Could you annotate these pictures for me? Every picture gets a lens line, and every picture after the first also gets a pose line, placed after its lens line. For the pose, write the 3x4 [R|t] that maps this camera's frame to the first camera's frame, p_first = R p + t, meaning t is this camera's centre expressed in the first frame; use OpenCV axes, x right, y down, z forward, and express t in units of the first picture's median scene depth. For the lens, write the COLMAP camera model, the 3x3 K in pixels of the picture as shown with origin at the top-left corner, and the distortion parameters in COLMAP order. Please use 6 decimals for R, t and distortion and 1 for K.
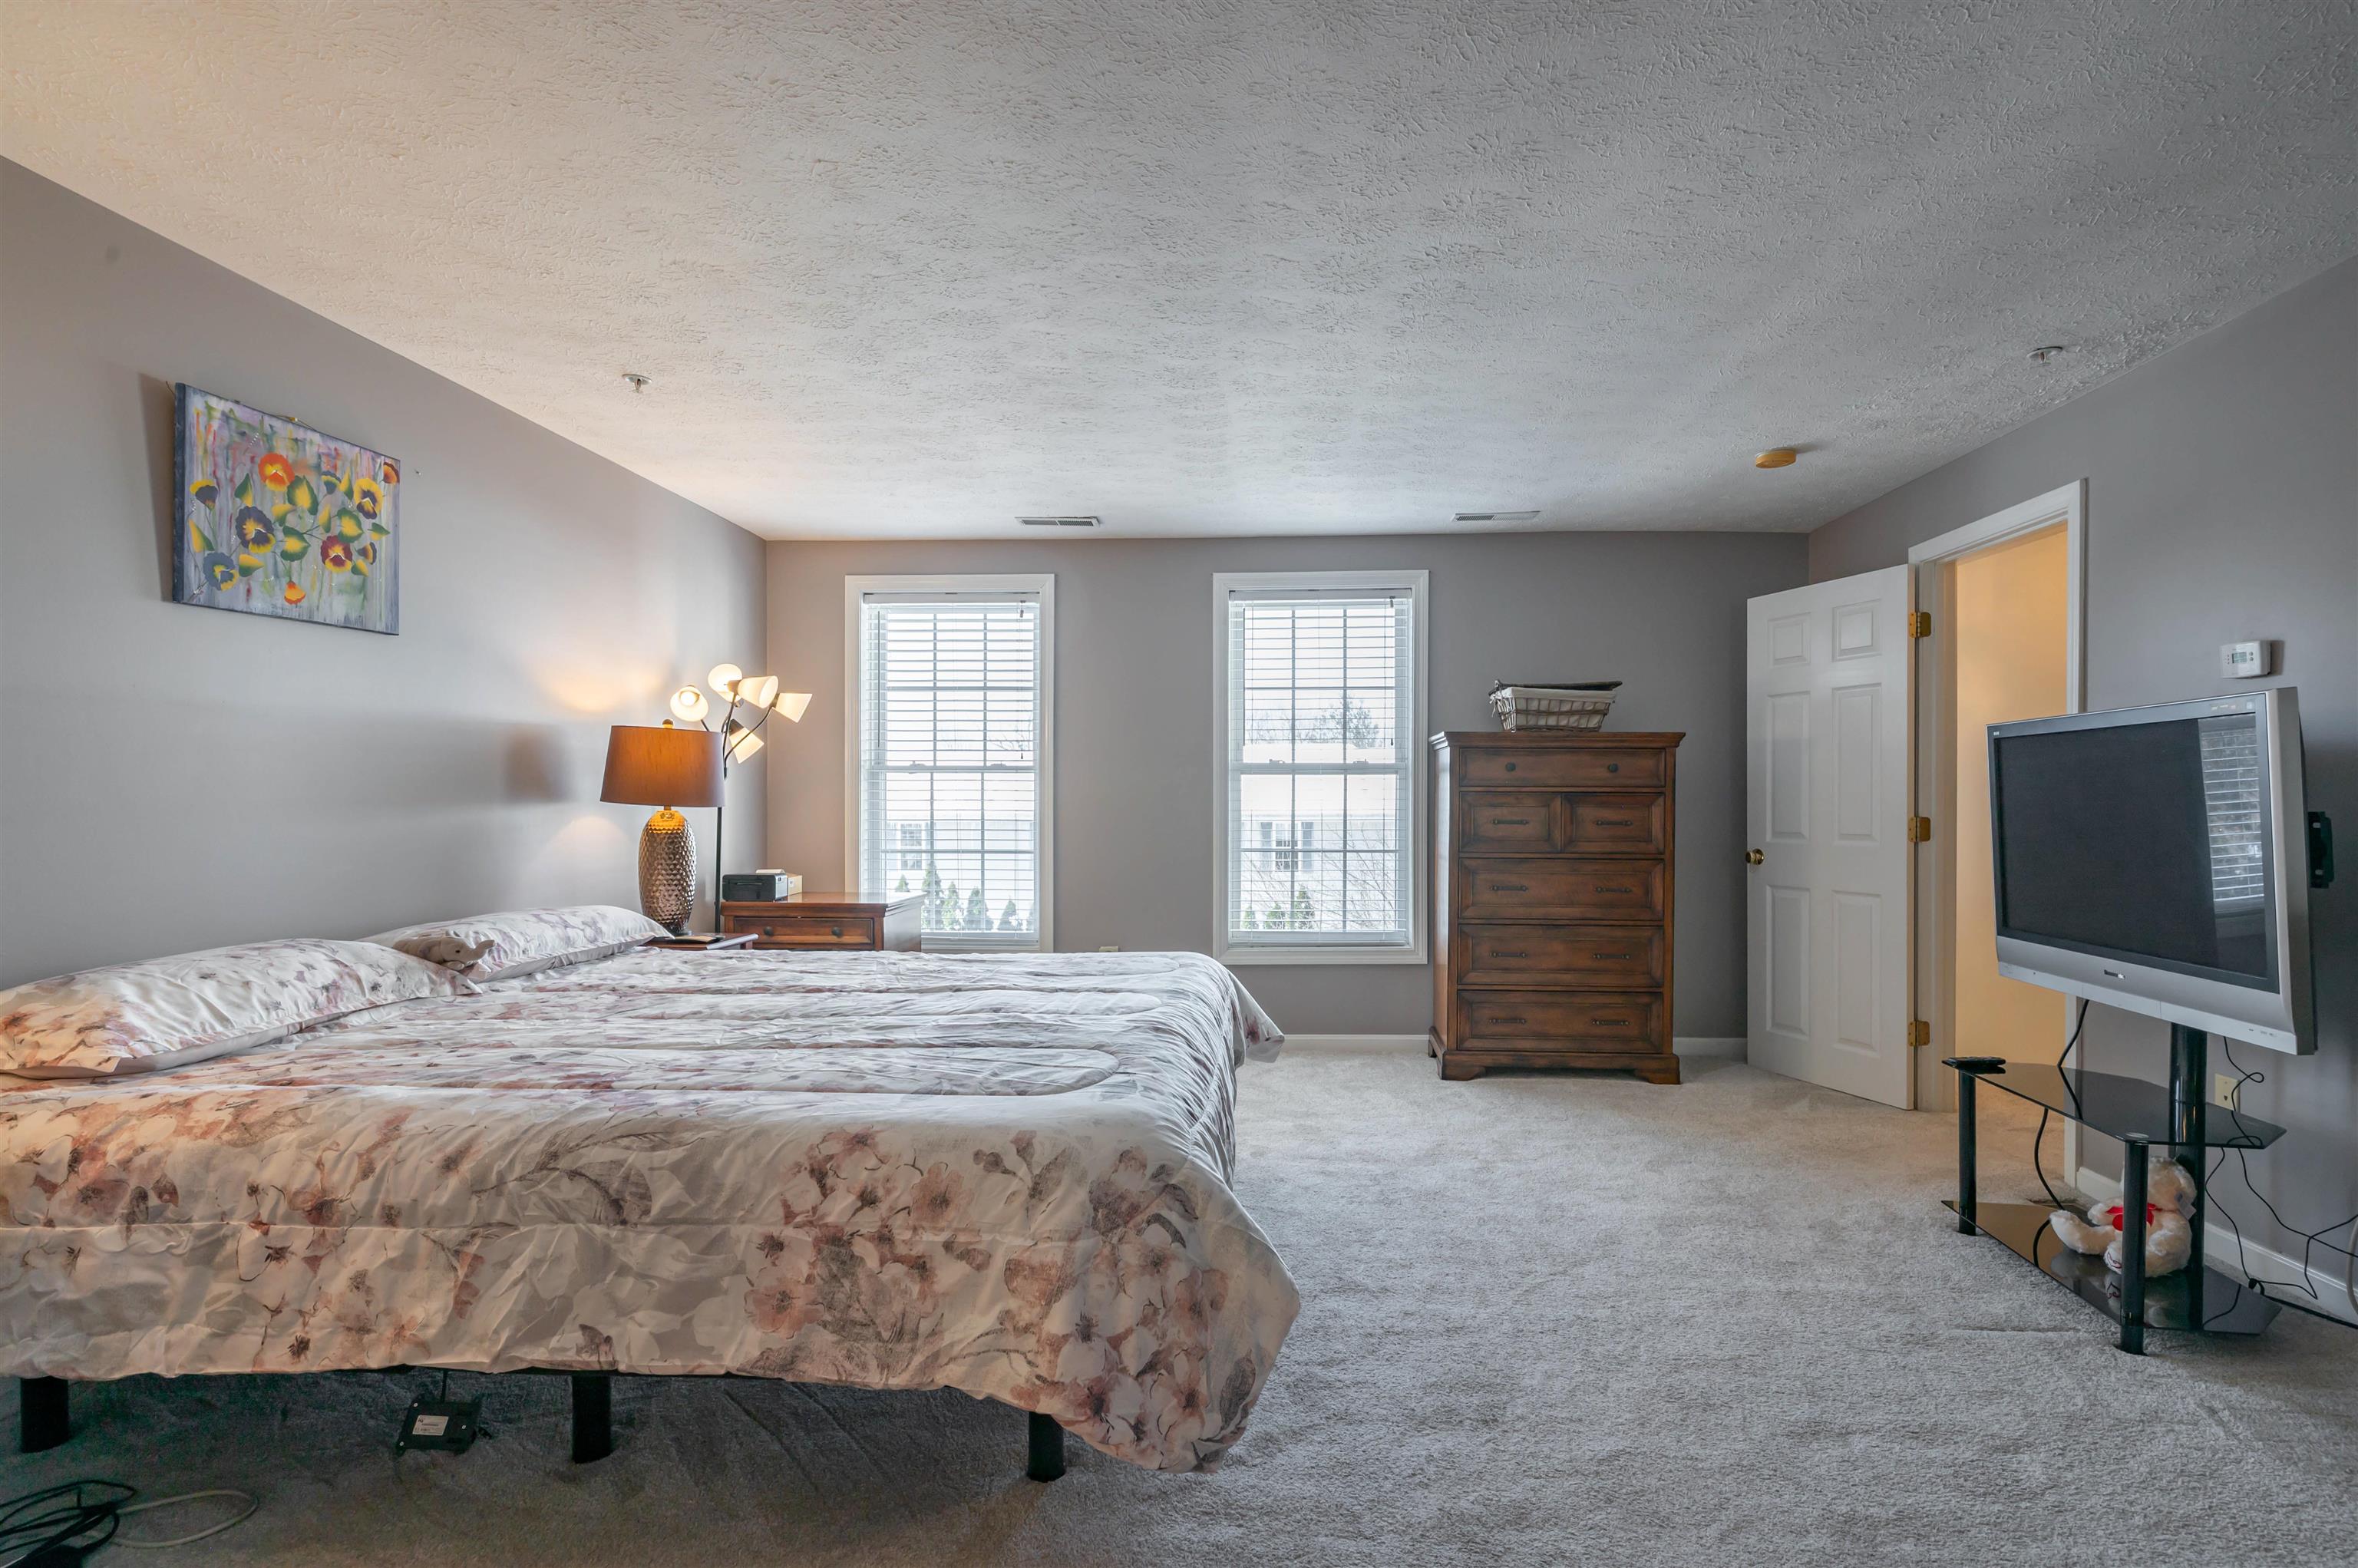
lens RADIAL K [[1161.2, 0, 1213.8], [0, 1161.2, 808.8], [0, 0, 1]] dist [-0.000681, 0.000038]
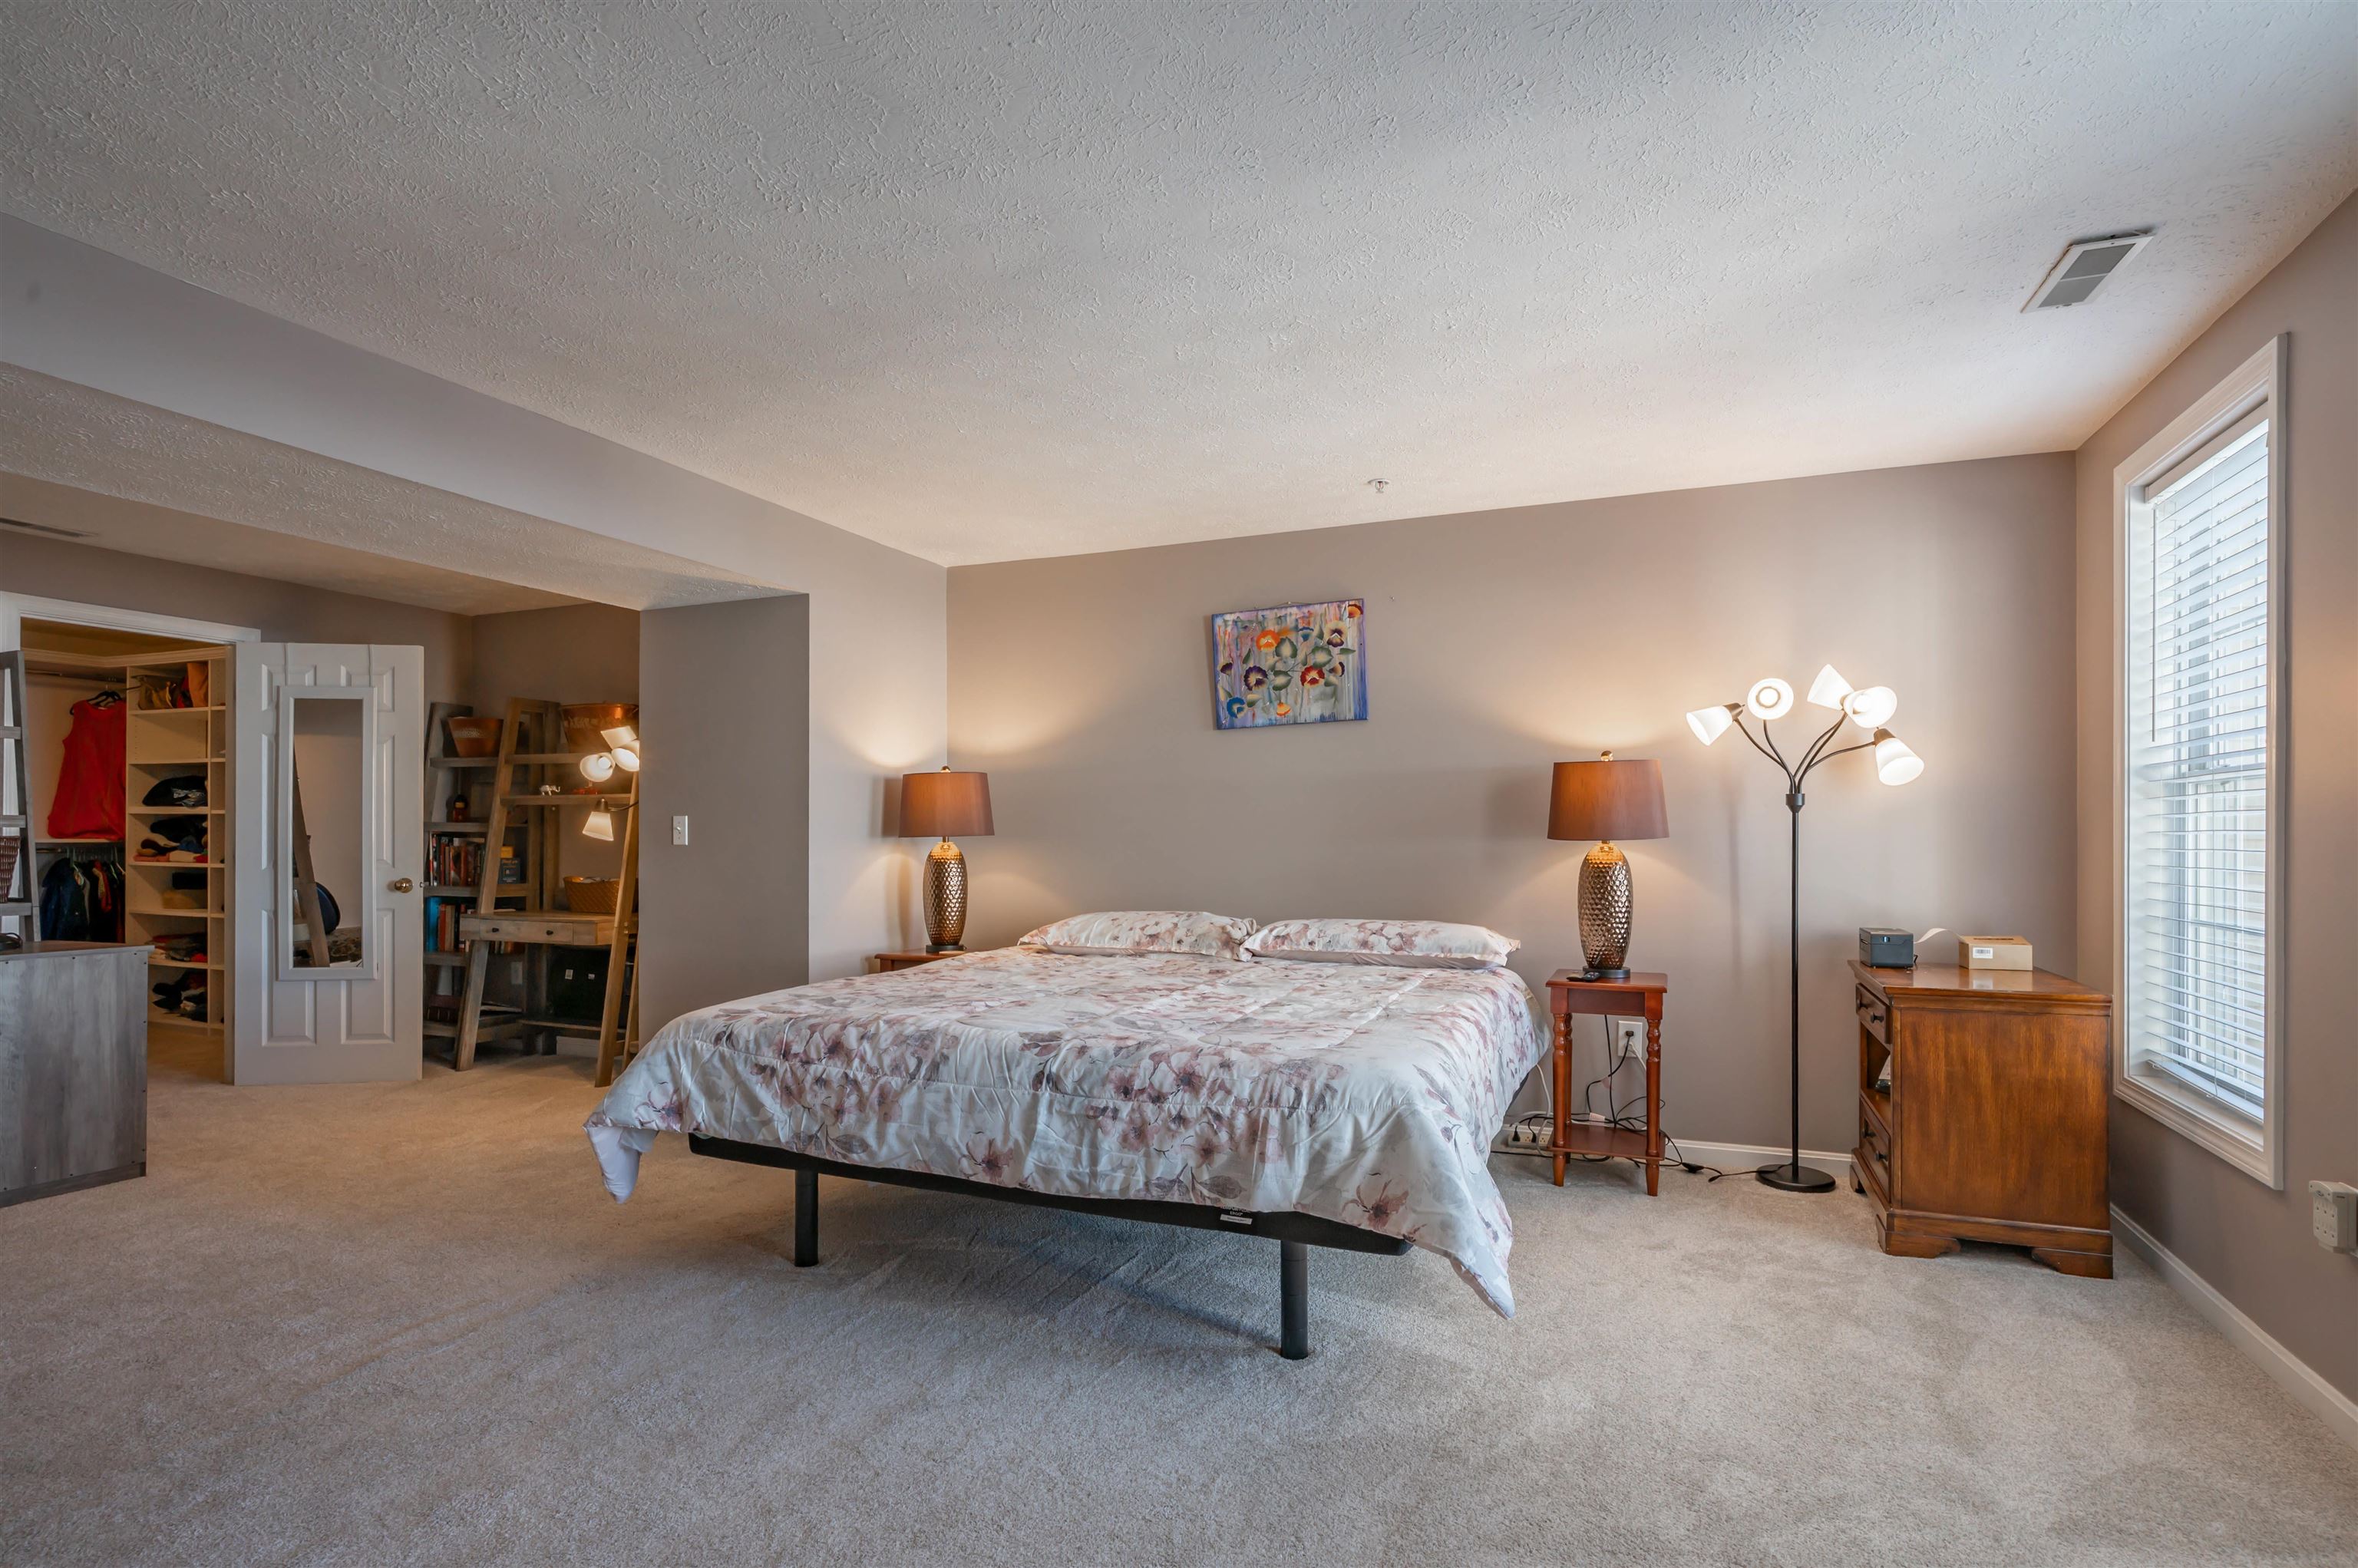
lens RADIAL K [[1197.0, 0, 1171.1], [0, 1197.0, 831.8], [0, 0, 1]] dist [0.000846, 0.001588]
pose [[-0.350608, -0.004588, -0.936511, 0.947567], [-0.009560, 0.999953, -0.001320, -0.006959], [0.936473, 0.008491, -0.350636, 1.589741]]
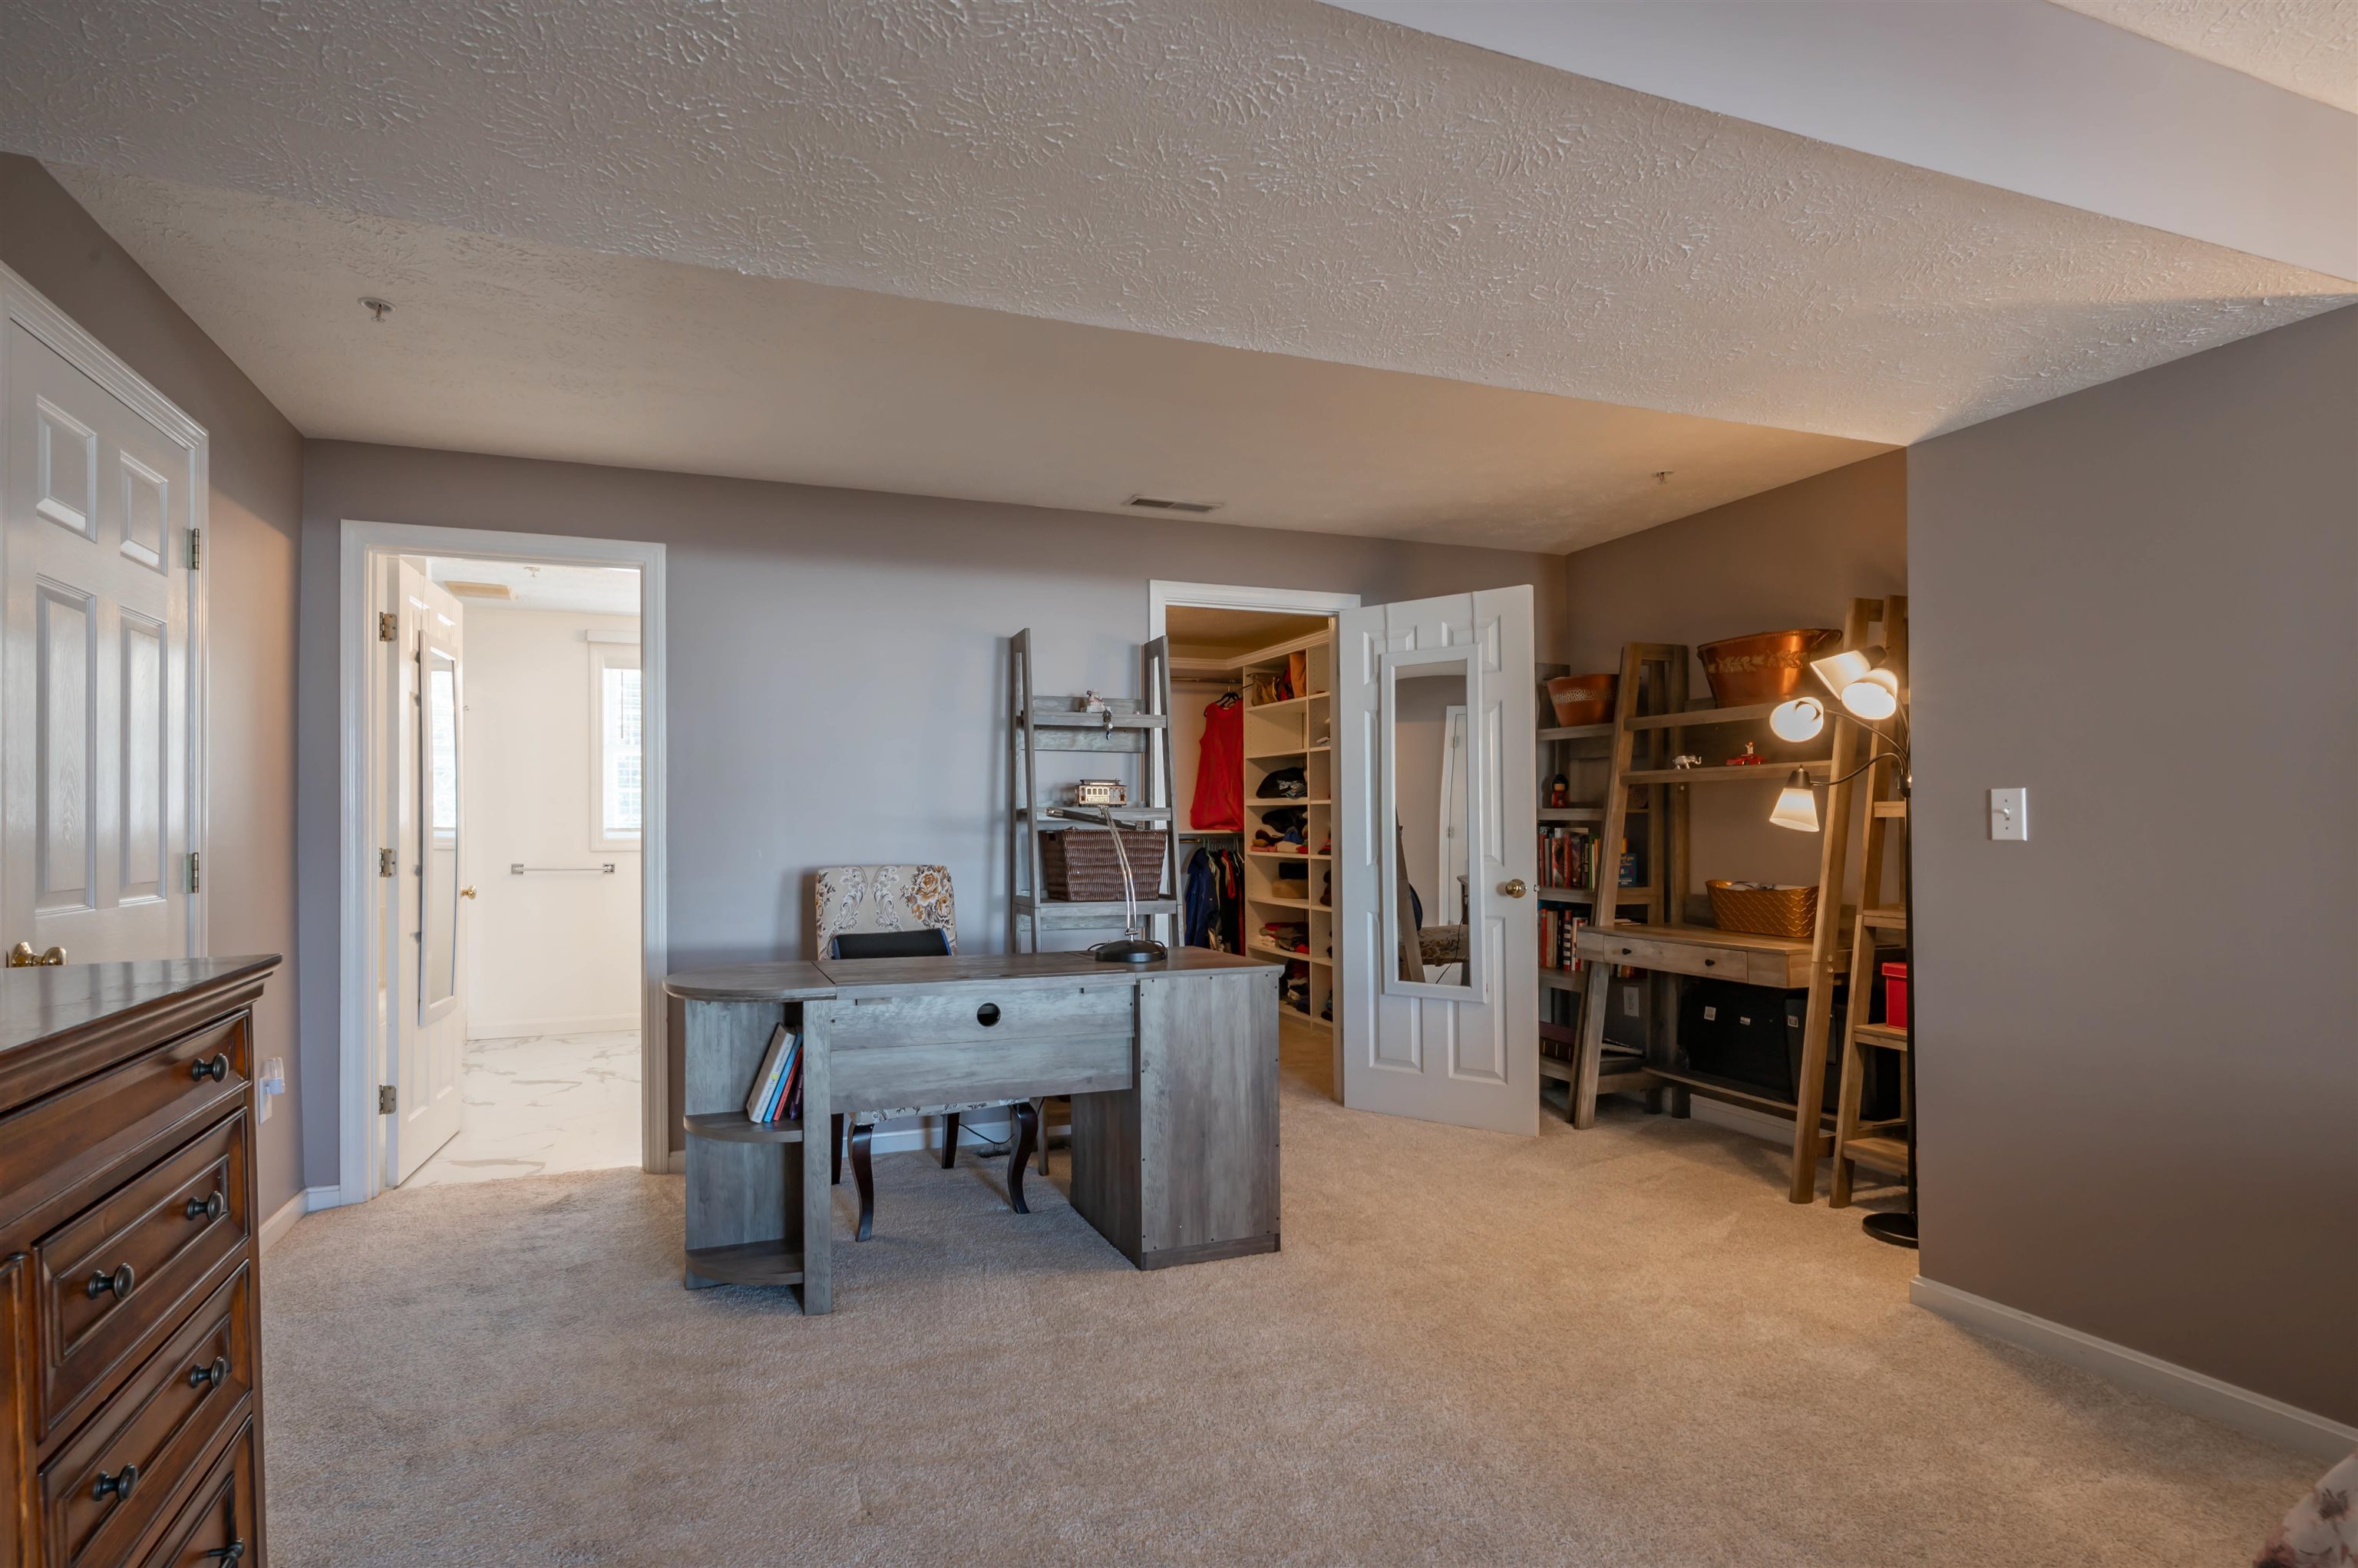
lens RADIAL K [[1179.0, 0, 1136.0], [0, 1179.0, 811.1], [0, 0, 1]] dist [-0.000468, 0.000065]
pose [[-0.916676, 0.002247, -0.399626, 0.575693], [0.004258, 0.999982, -0.004146, -0.005944], [0.399609, -0.005502, -0.916669, 0.856683]]
